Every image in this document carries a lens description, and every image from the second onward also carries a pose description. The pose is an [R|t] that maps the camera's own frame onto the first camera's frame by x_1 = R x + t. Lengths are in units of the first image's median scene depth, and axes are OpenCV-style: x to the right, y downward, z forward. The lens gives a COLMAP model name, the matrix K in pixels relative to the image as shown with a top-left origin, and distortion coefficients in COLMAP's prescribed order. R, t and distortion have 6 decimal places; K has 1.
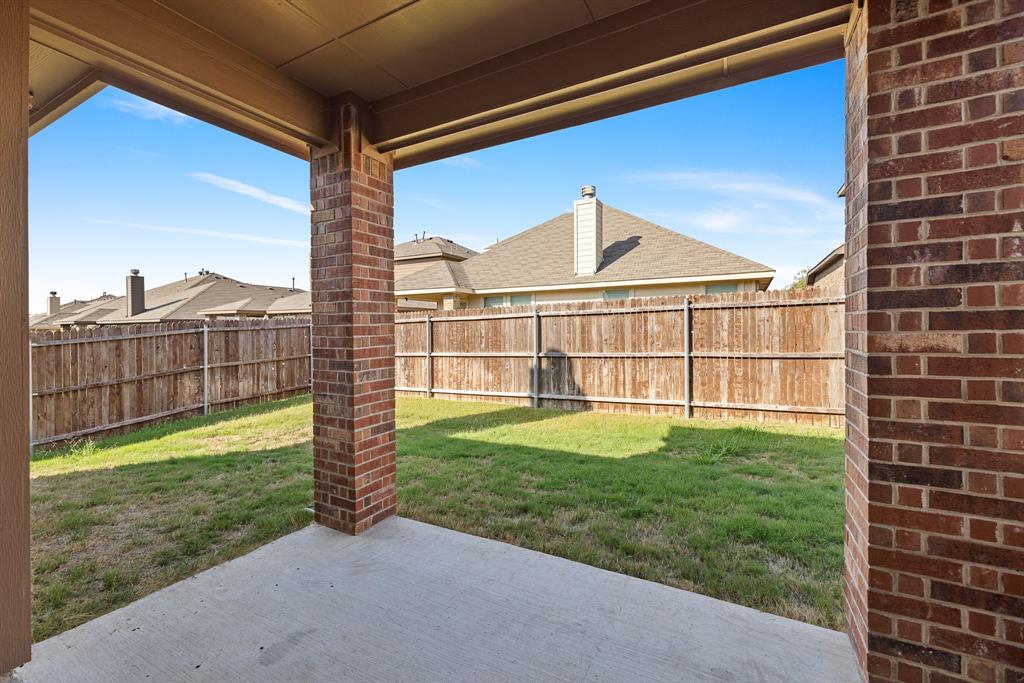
lens RADIAL K [[430.2, 0, 510.4], [0, 430.2, 332.6], [0, 0, 1]] dist [0.000521, 0.000094]
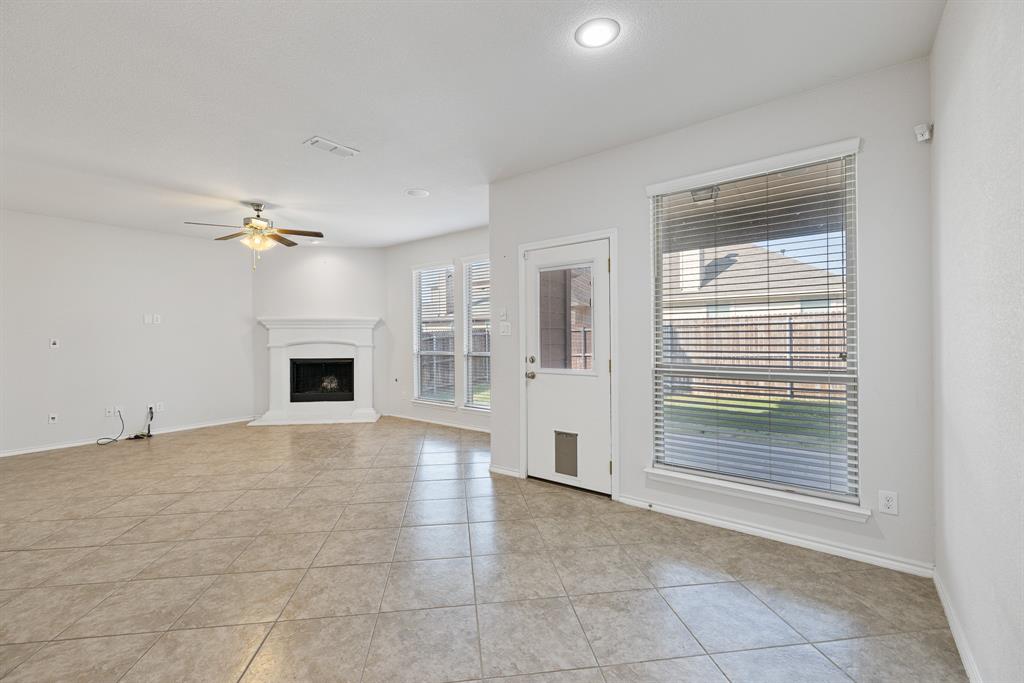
lens RADIAL K [[430.2, 0, 508.7], [0, 430.2, 337.8], [0, 0, 1]] dist [0.000521, 0.000094]
pose [[0.987190, -0.002069, -0.159536, -0.205924], [0.002695, 0.999990, 0.003704, -0.009888], [0.159527, -0.004087, 0.987185, -0.412615]]
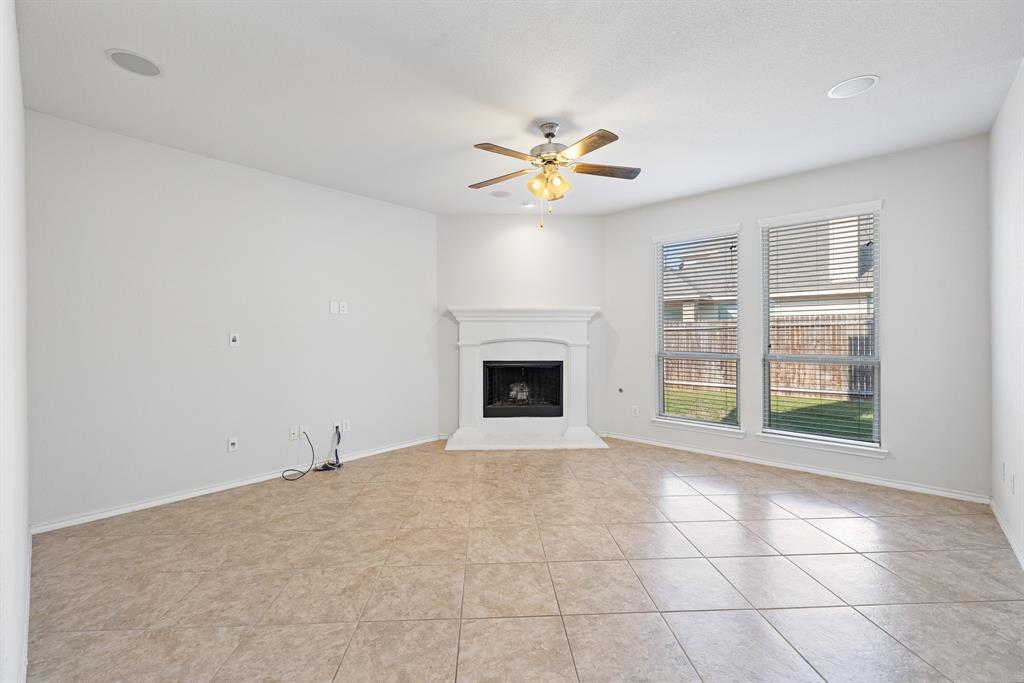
lens RADIAL K [[430.2, 0, 508.8], [0, 430.2, 338.4], [0, 0, 1]] dist [0.000521, 0.000094]
pose [[0.971689, 0.004323, -0.236226, -0.553709], [-0.001713, 0.999935, 0.011252, -0.008090], [0.236259, -0.010529, 0.971633, -0.275657]]
